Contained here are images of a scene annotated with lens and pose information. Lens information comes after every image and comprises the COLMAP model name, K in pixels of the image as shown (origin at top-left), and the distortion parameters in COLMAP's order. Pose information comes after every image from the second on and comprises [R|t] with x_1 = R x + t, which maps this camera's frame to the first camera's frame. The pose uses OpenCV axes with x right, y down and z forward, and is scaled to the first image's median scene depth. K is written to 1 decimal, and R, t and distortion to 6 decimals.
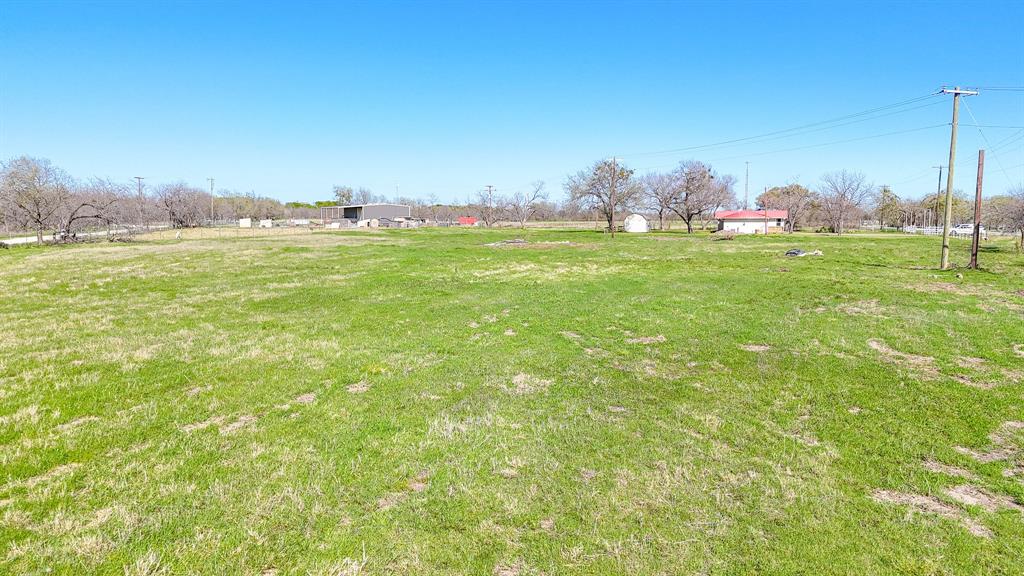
lens RADIAL K [[747.1, 0, 513.0], [0, 747.1, 285.5], [0, 0, 1]] dist [0.073776, -0.063631]
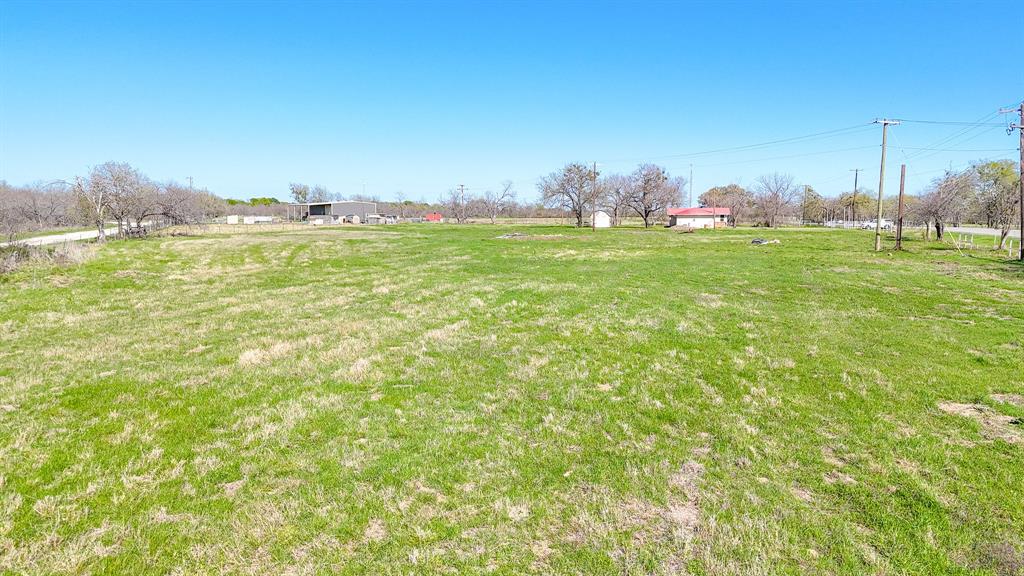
lens RADIAL K [[747.1, 0, 510.3], [0, 747.1, 292.1], [0, 0, 1]] dist [0.073776, -0.063631]
pose [[0.995361, -0.011831, 0.095478, -0.078160], [0.010598, 0.999854, 0.013420, 0.009524], [-0.095622, -0.012346, 0.995341, -0.104859]]
